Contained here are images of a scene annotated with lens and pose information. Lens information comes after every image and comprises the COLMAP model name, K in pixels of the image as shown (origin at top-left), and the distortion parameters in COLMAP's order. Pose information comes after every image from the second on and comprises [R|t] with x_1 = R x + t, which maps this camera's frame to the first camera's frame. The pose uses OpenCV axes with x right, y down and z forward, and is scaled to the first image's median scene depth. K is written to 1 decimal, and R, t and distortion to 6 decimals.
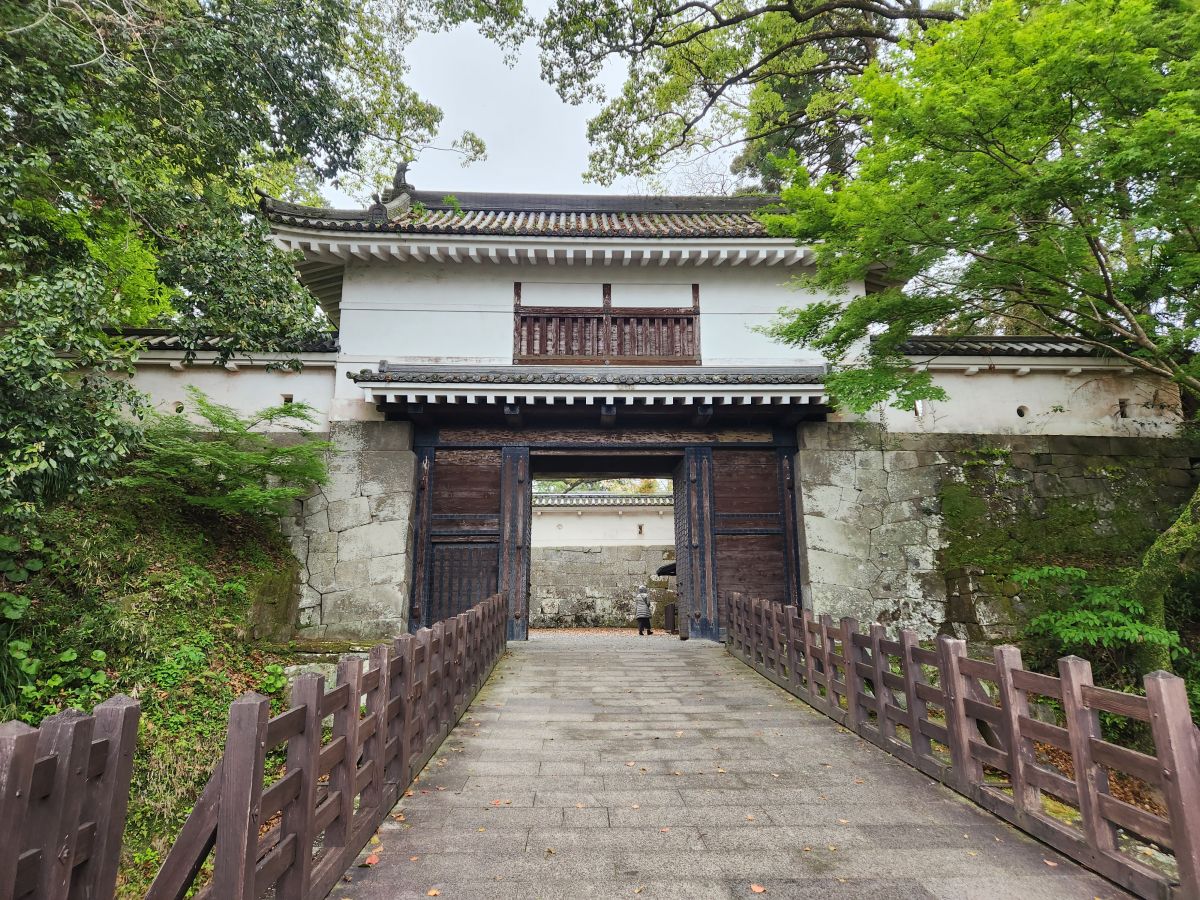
lens RADIAL K [[798.0, 0, 604.7], [0, 798.0, 438.2], [0, 0, 1]] dist [0.095830, -0.099544]
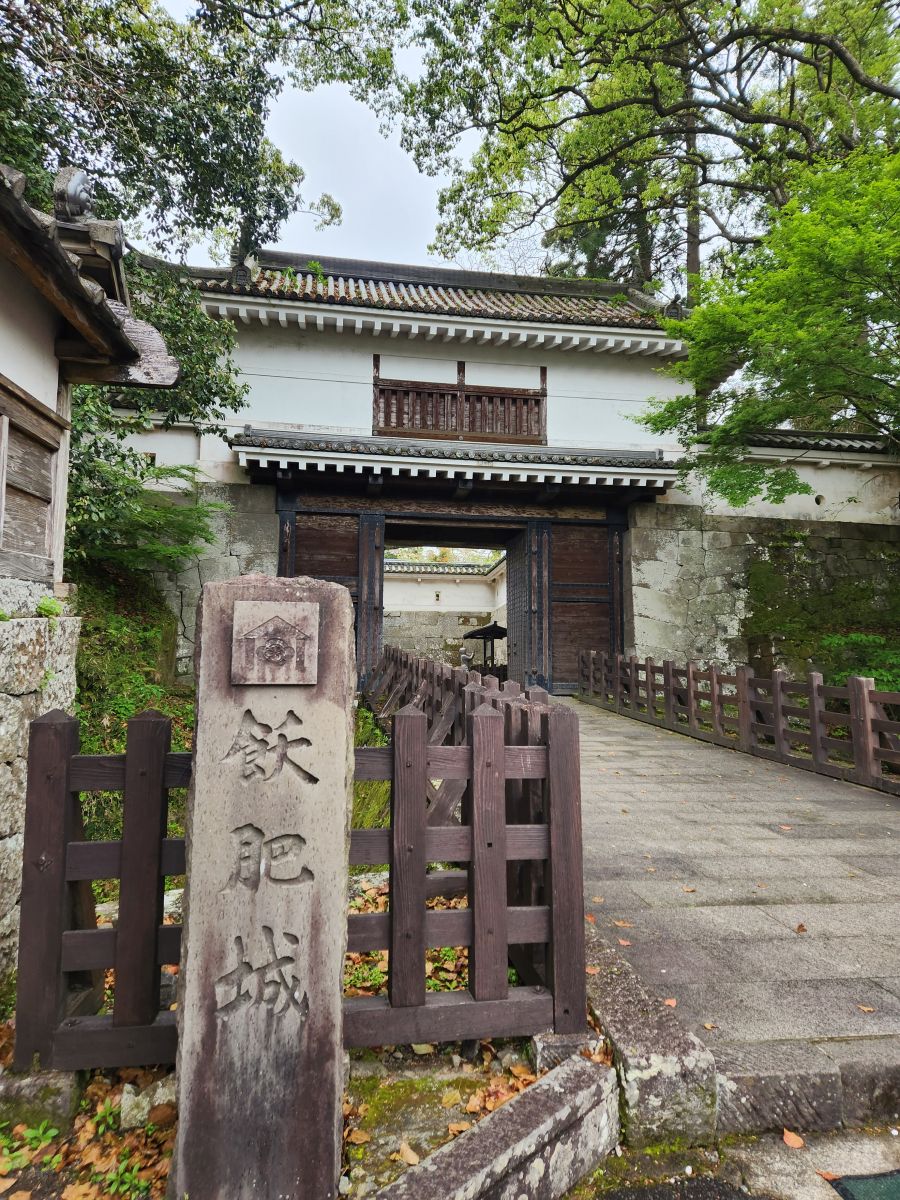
lens RADIAL K [[798.0, 0, 450.0], [0, 798.0, 600.0], [0, 0, 1]] dist [0.095830, -0.099544]
pose [[0.992480, 0.027870, 0.119190, -0.132694], [-0.041526, 0.992649, 0.113679, -0.001701], [-0.115146, -0.117774, 0.986342, -0.075943]]
